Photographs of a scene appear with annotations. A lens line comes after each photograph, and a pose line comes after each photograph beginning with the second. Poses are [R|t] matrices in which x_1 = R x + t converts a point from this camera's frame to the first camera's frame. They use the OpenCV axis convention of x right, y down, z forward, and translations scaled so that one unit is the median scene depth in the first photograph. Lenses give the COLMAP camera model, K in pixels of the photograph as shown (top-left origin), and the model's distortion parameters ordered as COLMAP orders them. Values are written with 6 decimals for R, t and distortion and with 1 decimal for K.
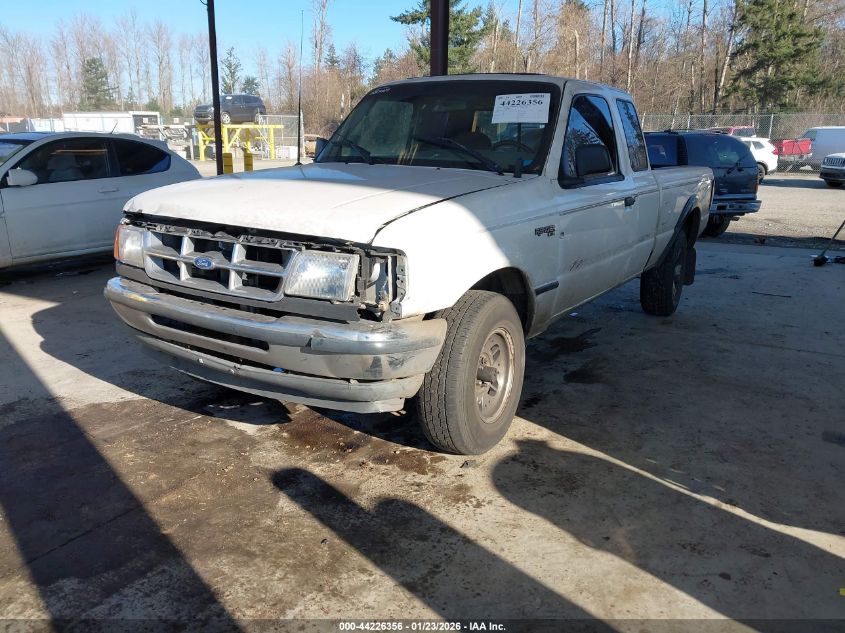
lens RADIAL K [[673.6, 0, 422.5], [0, 673.6, 316.5], [0, 0, 1]] dist [-0.029104, 0.003368]
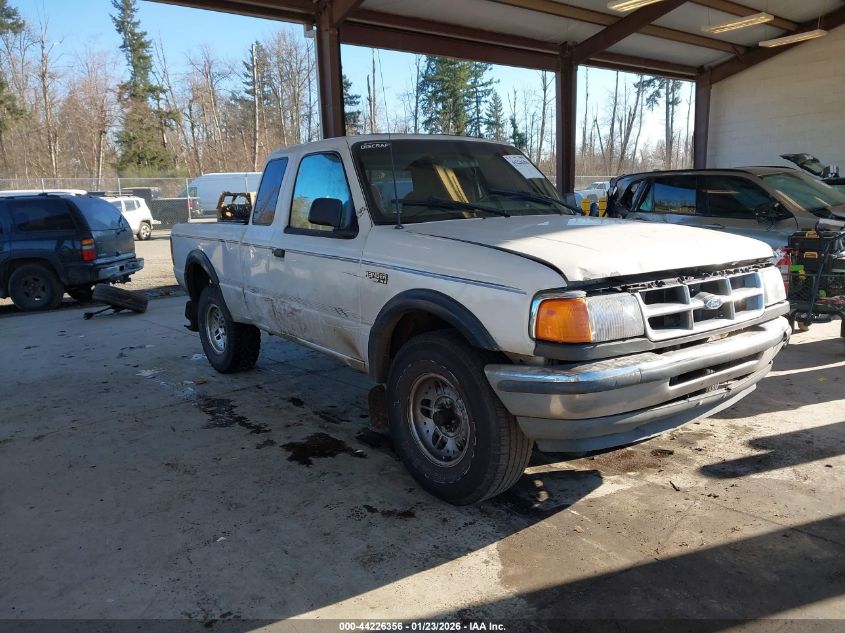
lens RADIAL K [[673.6, 0, 422.5], [0, 673.6, 316.5], [0, 0, 1]] dist [-0.029104, 0.003368]
pose [[0.357492, -0.184278, 0.915555, -1.166923], [0.268747, 0.959171, 0.088121, -0.219791], [-0.894413, 0.214550, 0.392420, 0.805064]]
